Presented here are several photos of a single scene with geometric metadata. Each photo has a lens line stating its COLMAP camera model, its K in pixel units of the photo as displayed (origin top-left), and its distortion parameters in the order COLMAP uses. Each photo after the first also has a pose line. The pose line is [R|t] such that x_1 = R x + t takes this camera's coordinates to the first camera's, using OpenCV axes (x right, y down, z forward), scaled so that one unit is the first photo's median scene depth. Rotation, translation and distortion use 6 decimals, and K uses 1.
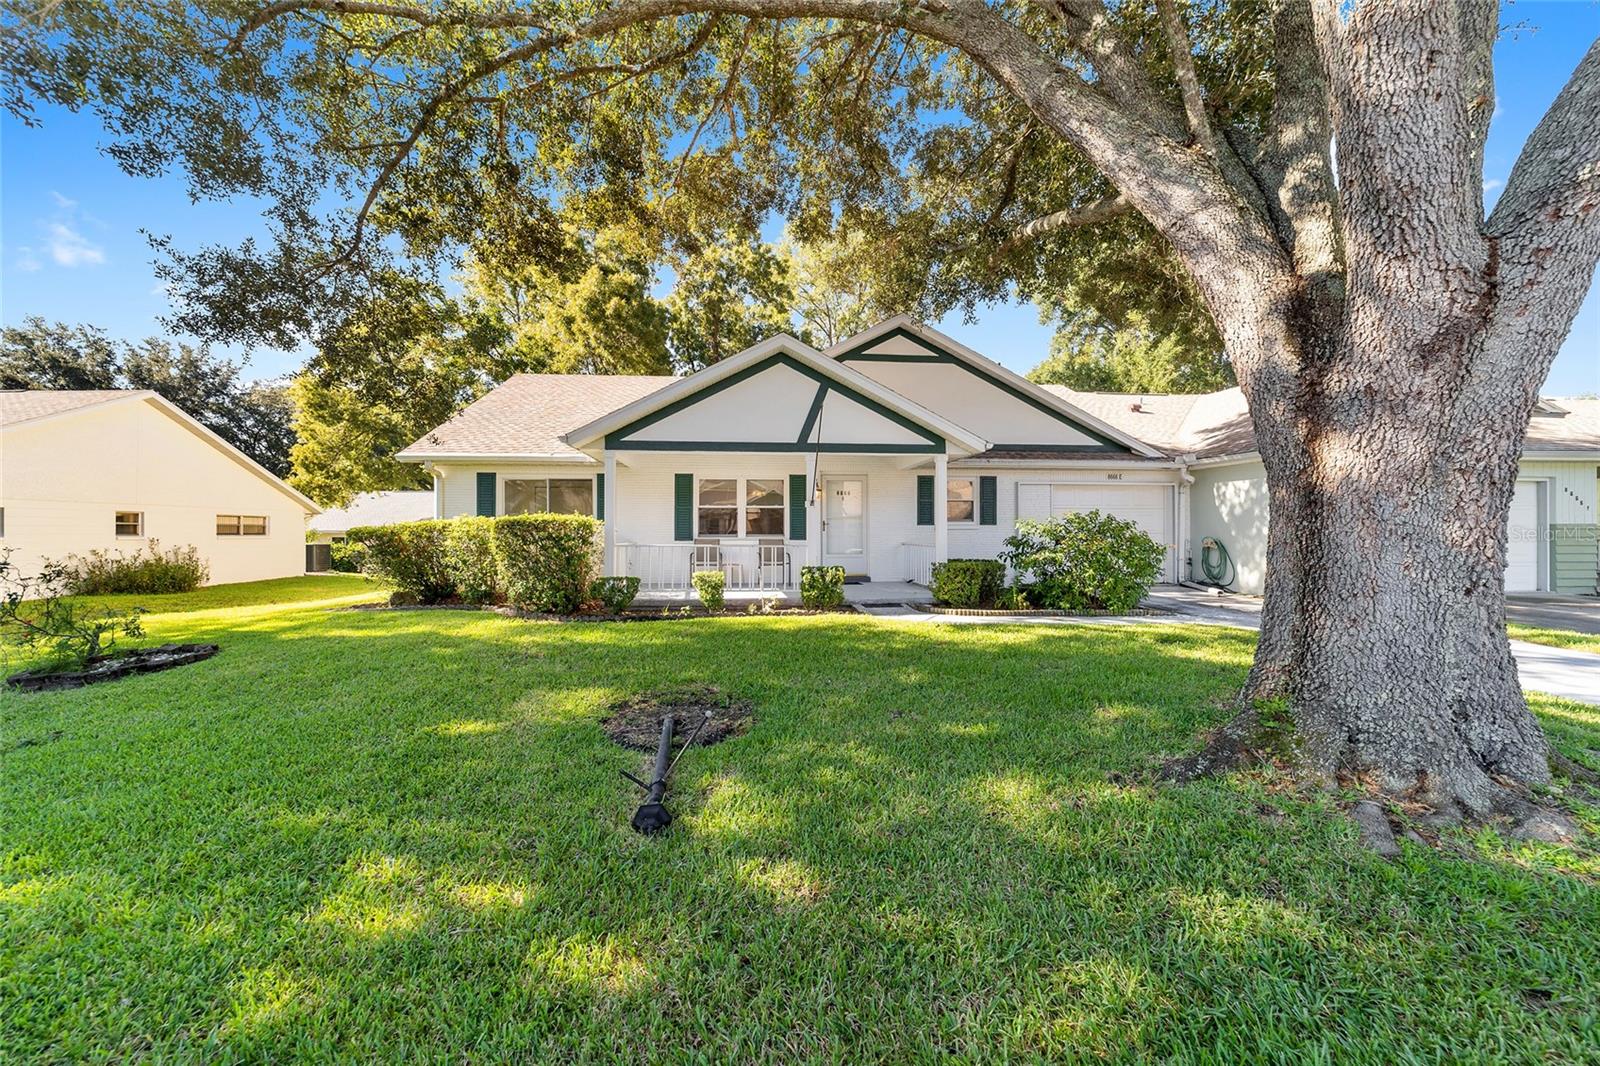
lens RADIAL K [[605.5, 0, 800.0], [0, 605.5, 533.0], [0, 0, 1]] dist [0.000668, 0.000097]
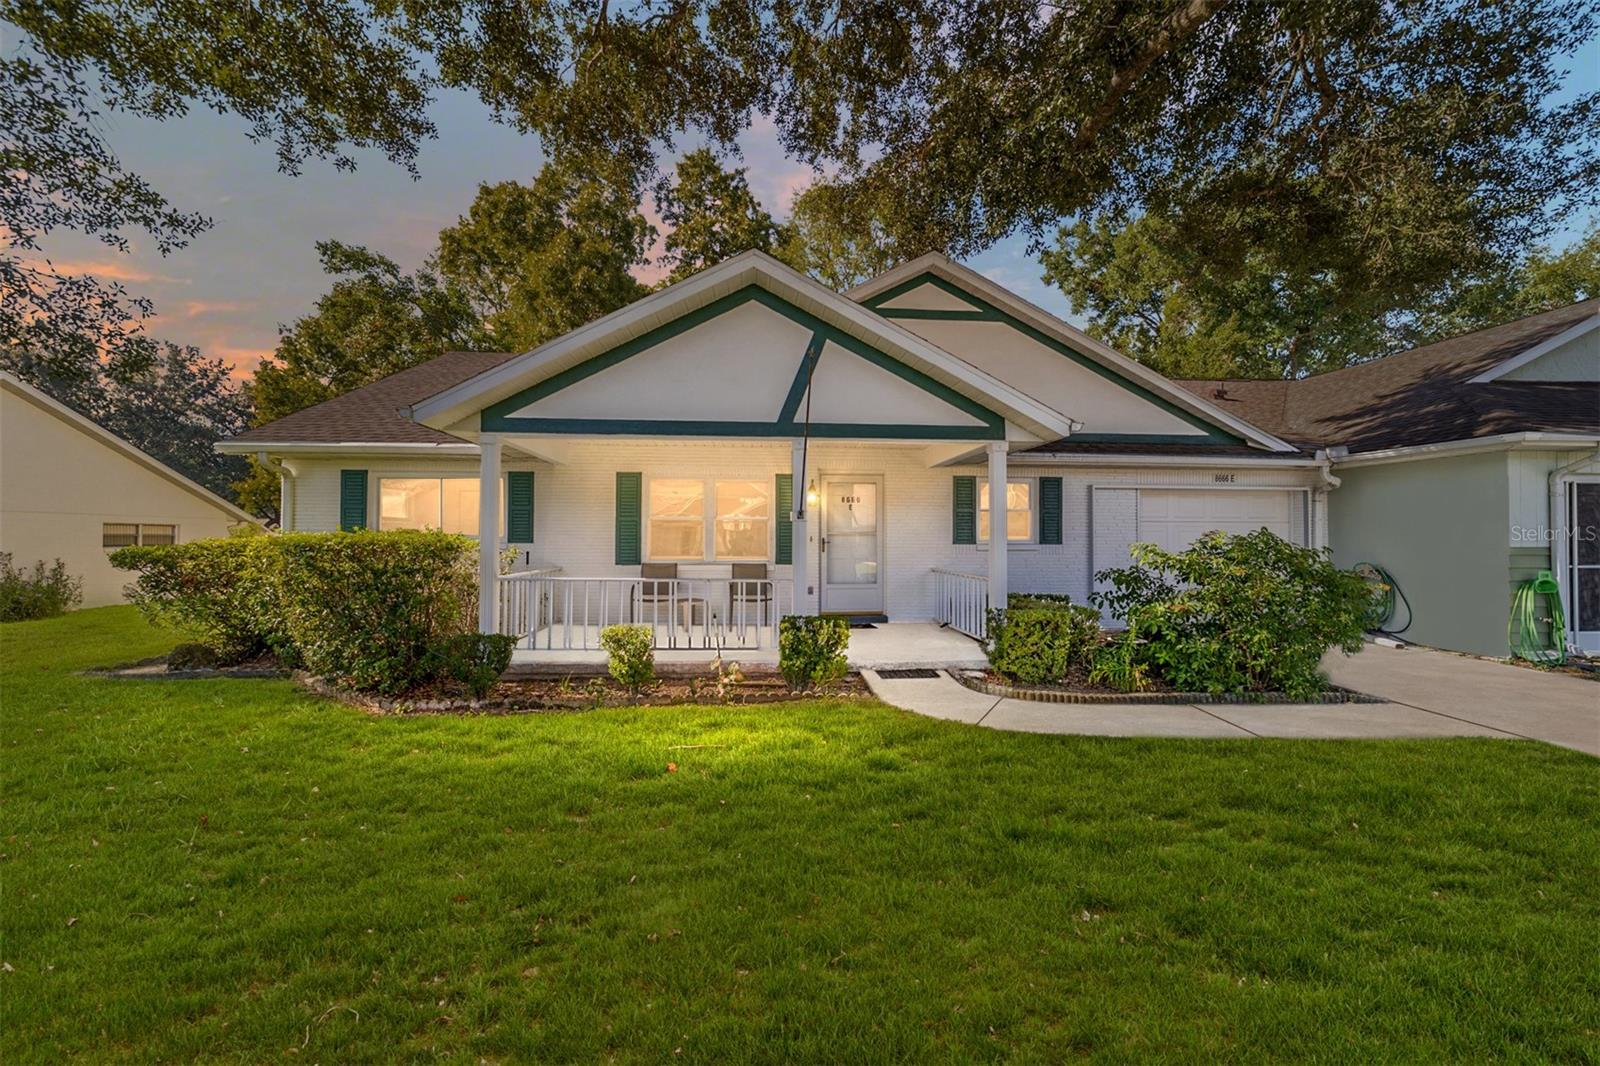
lens RADIAL K [[605.5, 0, 800.0], [0, 605.5, 533.0], [0, 0, 1]] dist [0.000668, 0.000097]
pose [[0.999751, 0.004495, -0.021856, 0.026518], [-0.004711, 0.999940, -0.009848, -0.018342], [0.021811, 0.009949, 0.999713, 0.274198]]
